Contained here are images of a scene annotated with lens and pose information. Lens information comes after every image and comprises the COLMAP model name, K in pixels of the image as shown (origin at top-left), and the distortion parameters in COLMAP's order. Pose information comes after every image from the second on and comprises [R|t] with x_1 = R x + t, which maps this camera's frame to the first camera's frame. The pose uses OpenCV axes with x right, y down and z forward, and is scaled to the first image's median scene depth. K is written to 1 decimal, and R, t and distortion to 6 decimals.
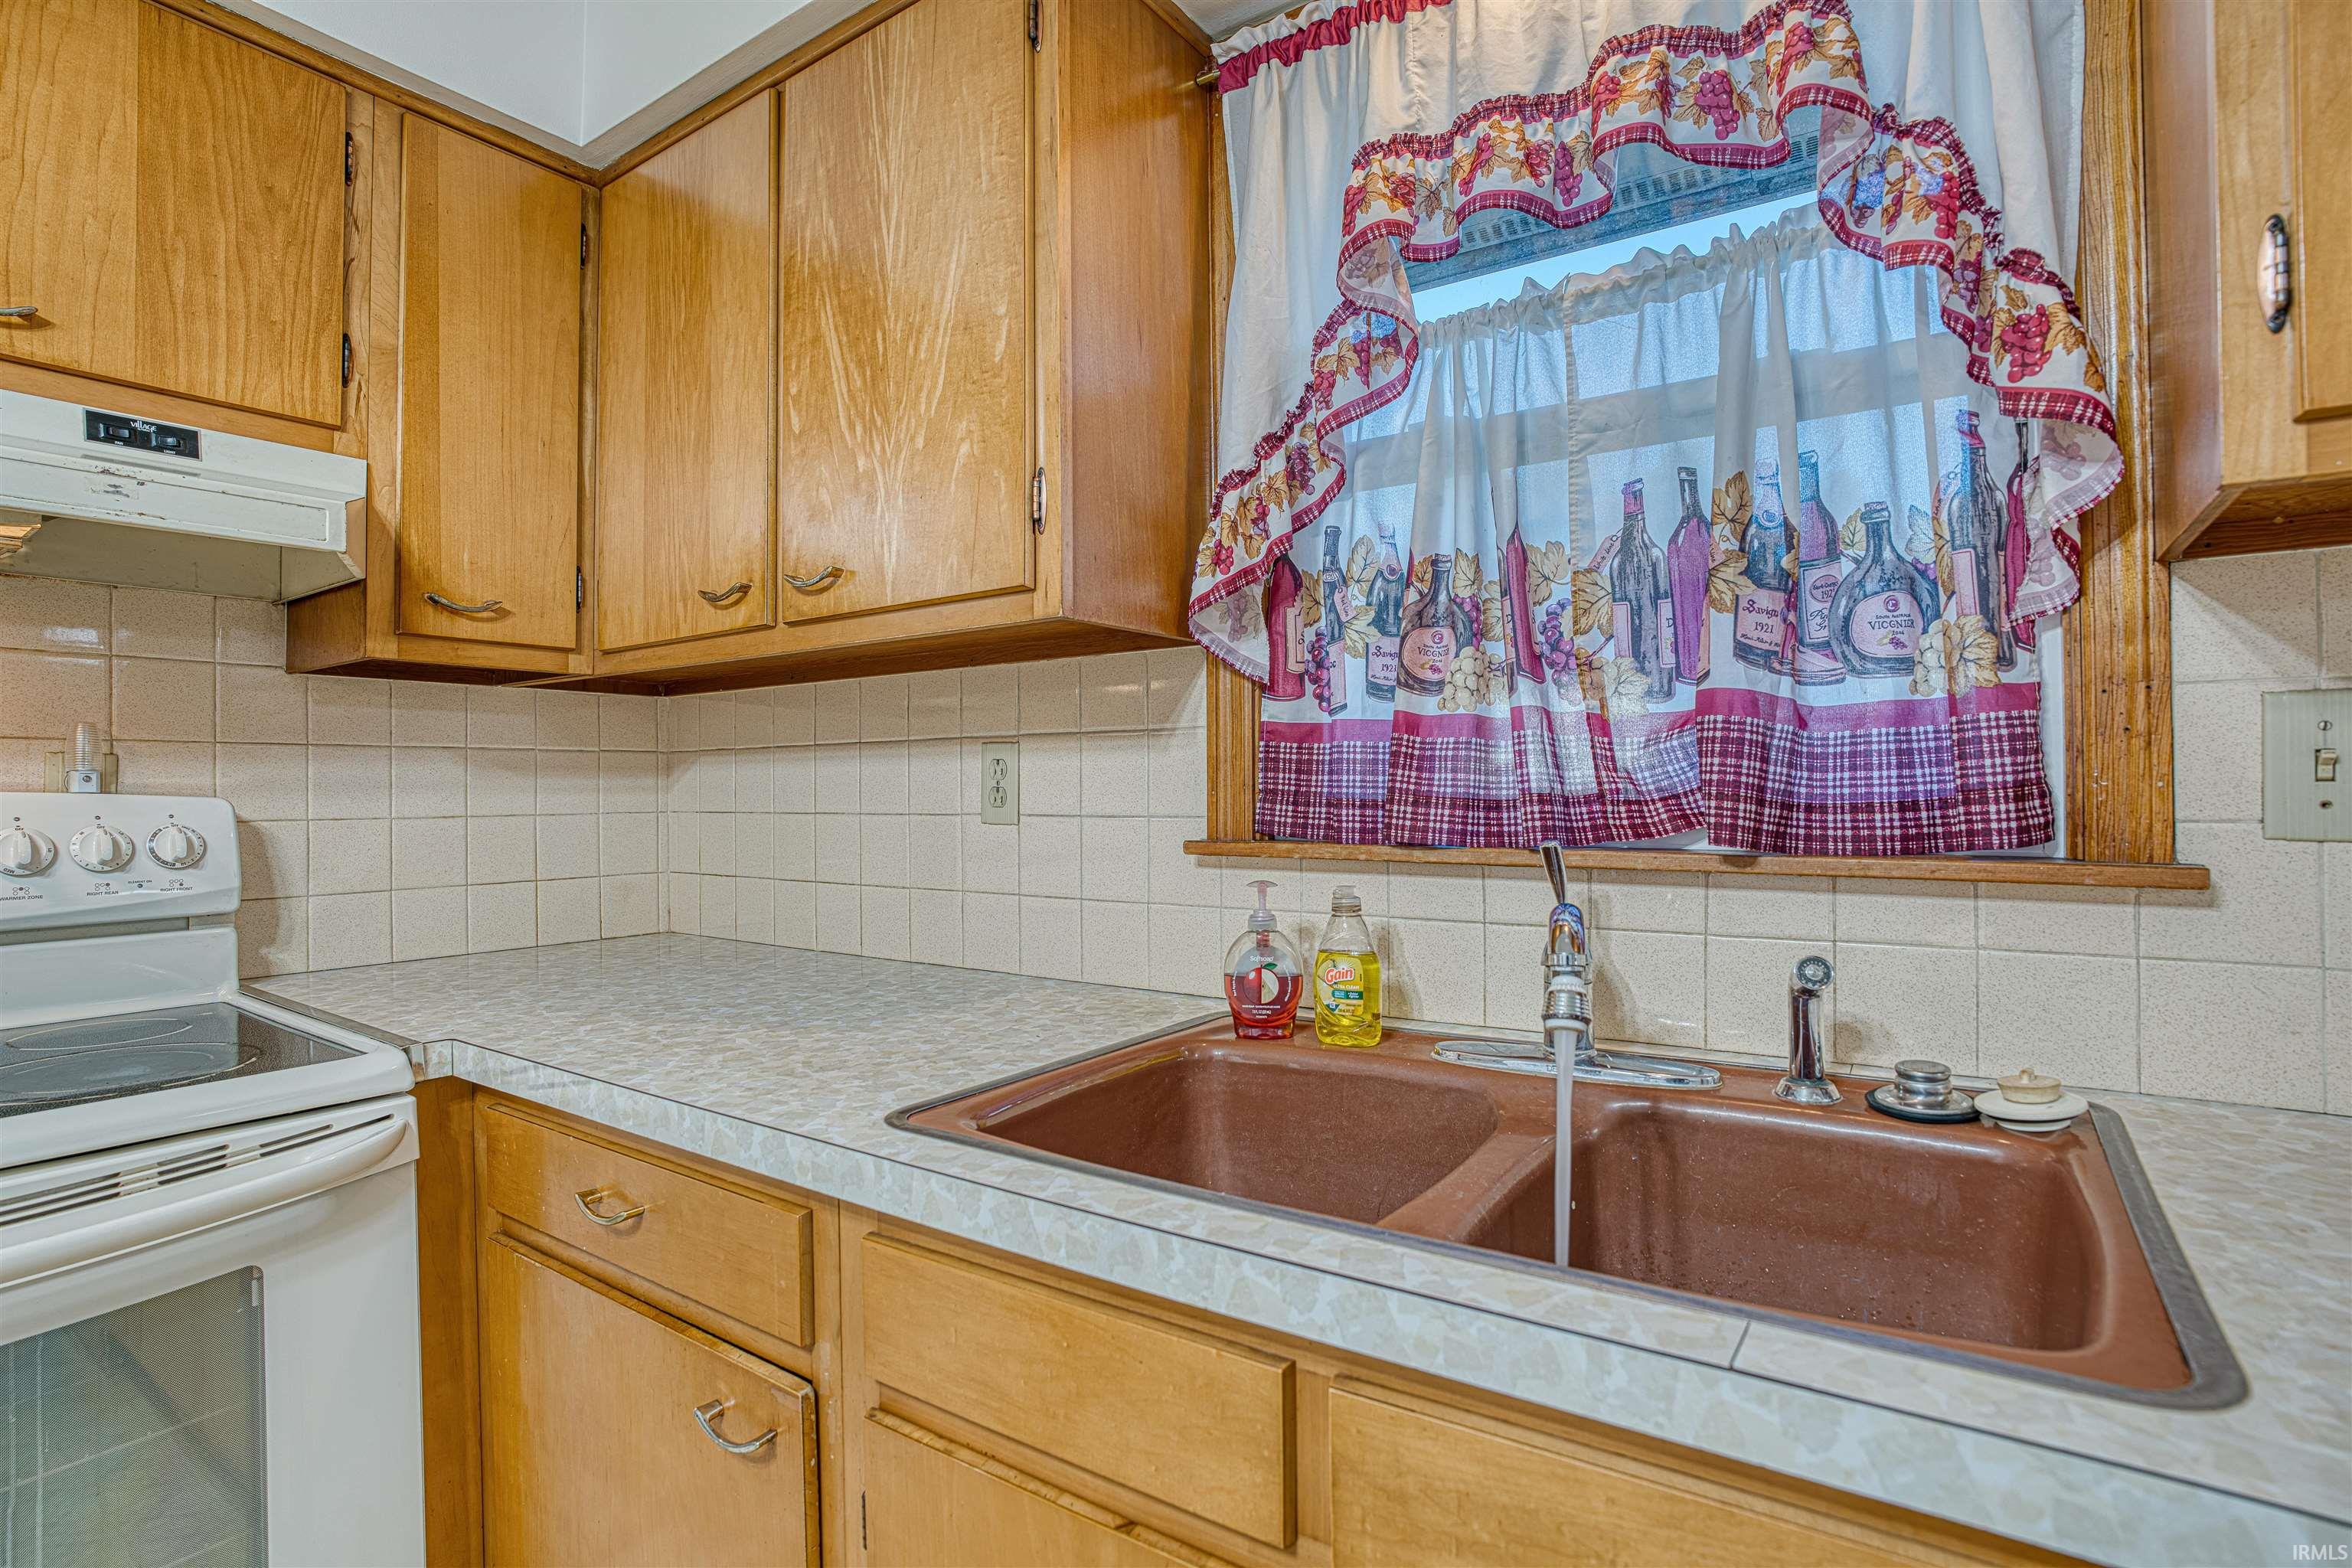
lens RADIAL K [[1165.8, 0, 1170.7], [0, 1165.8, 780.0], [0, 0, 1]] dist [-0.062178, 0.024850]
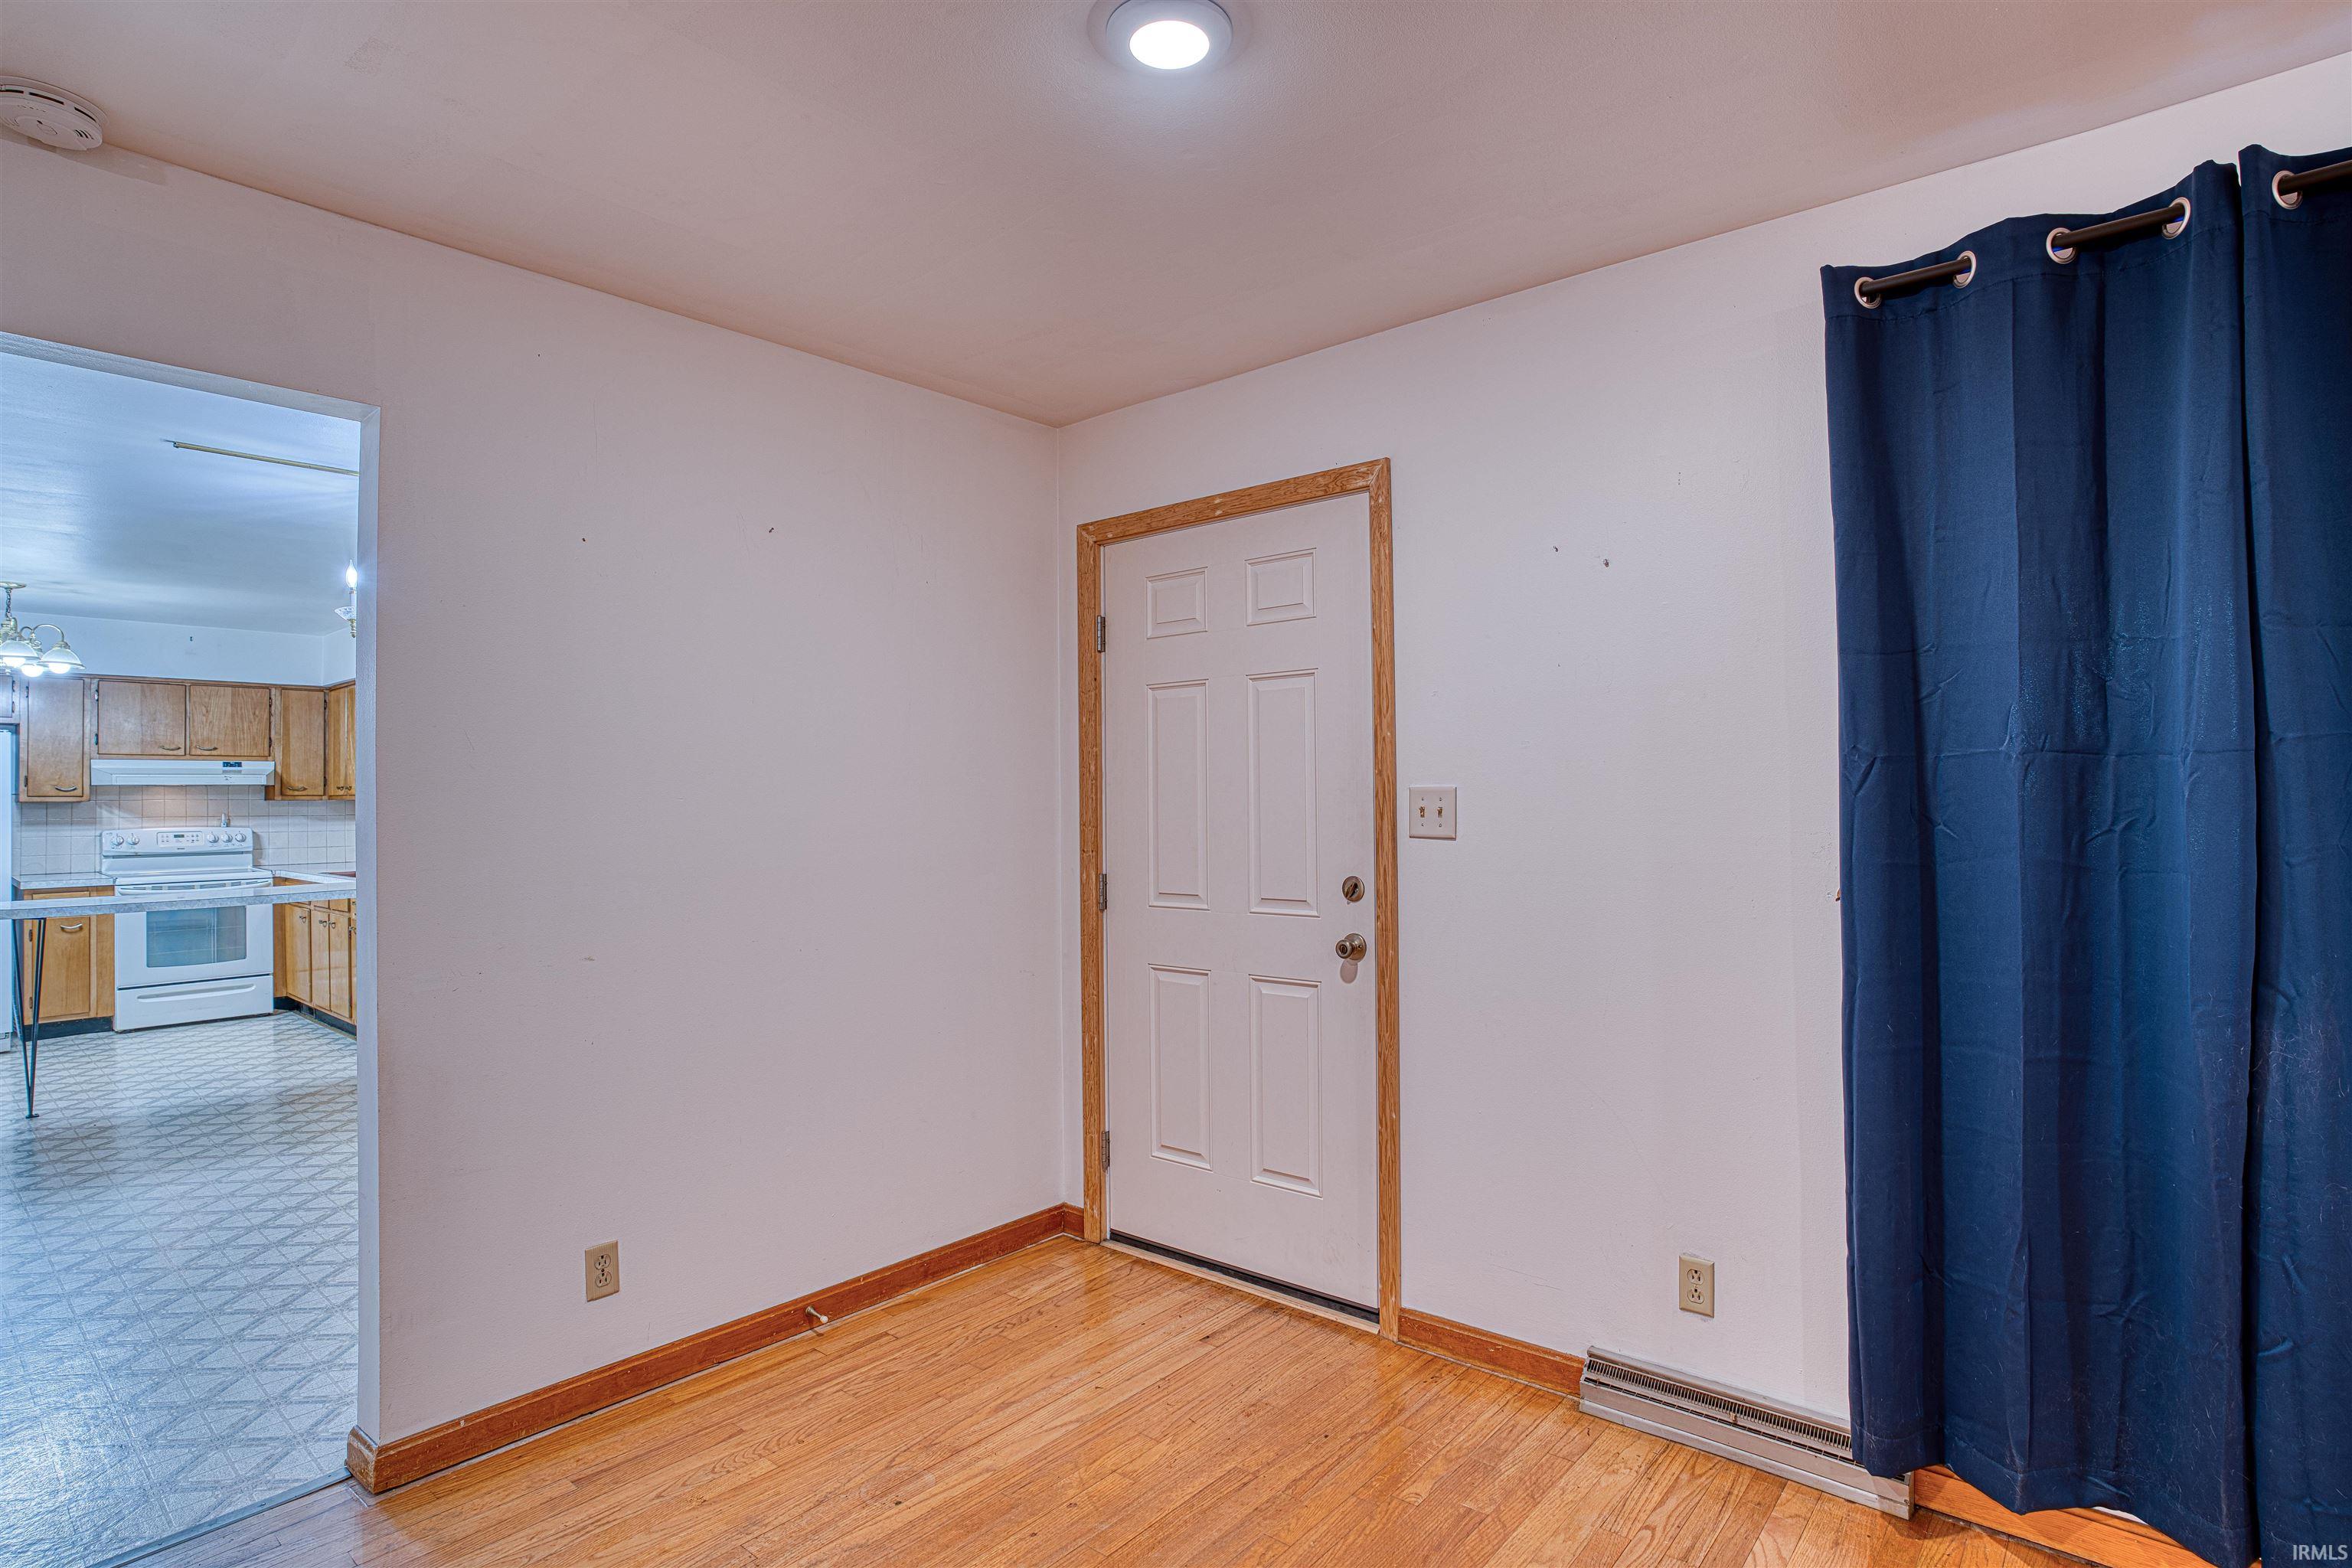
lens RADIAL K [[1190.4, 0, 1196.4], [0, 1190.4, 782.5], [0, 0, 1]] dist [-0.039953, 0.009219]
pose [[0.995645, -0.001719, -0.093207, 4.496162], [0.001196, 0.999983, -0.005660, -0.178482], [0.093215, 0.005524, 0.995631, -4.406564]]
